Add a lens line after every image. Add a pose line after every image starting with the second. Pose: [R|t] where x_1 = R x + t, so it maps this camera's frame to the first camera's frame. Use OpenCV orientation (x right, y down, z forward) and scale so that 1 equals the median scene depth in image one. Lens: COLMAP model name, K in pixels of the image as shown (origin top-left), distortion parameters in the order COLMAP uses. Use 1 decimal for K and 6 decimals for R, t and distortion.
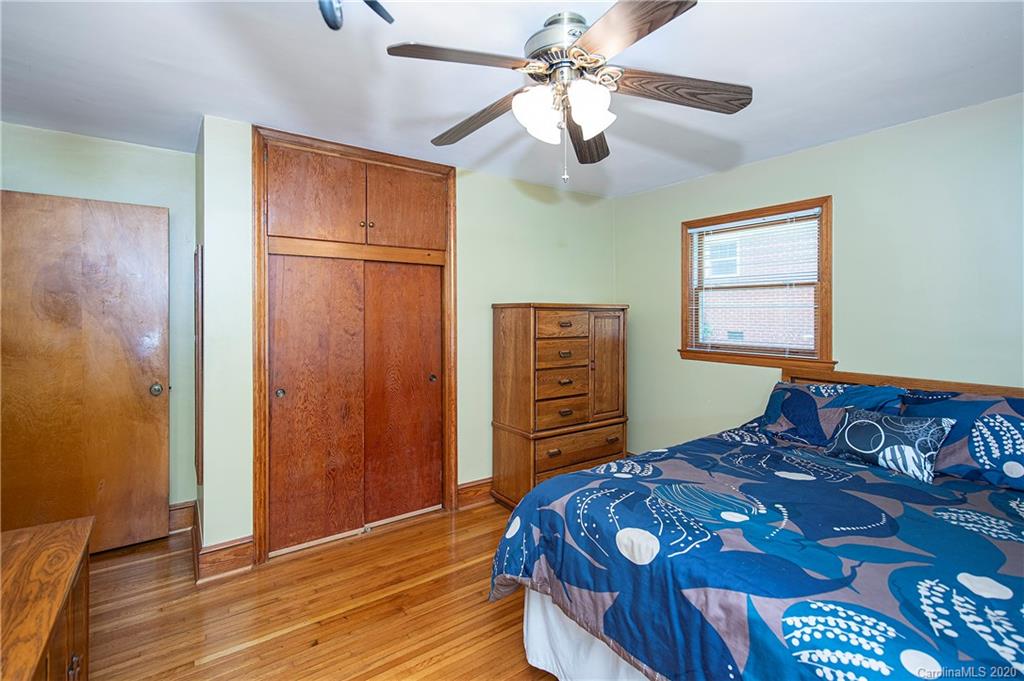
lens RADIAL K [[474.9, 0, 521.7], [0, 474.9, 314.6], [0, 0, 1]] dist [0.014913, -0.000245]
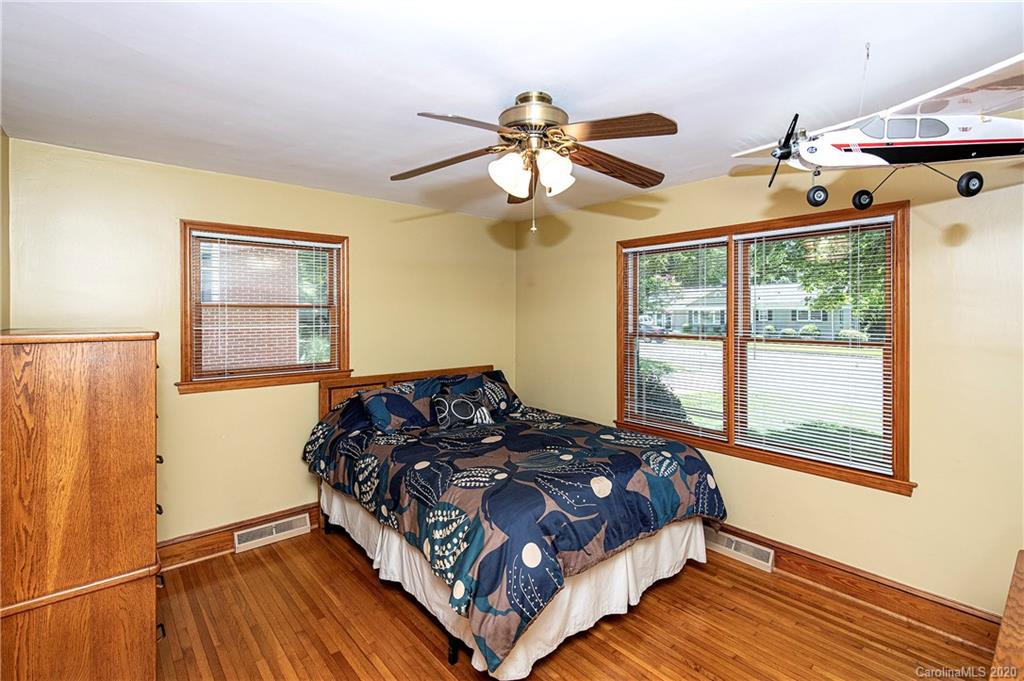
lens RADIAL K [[474.9, 0, 512.4], [0, 474.9, 314.7], [0, 0, 1]] dist [0.014913, -0.000245]
pose [[-0.079278, -0.002747, 0.996849, -0.631585], [0.006619, 0.999973, 0.003282, -0.047988], [-0.996831, 0.006858, -0.079257, 0.677076]]
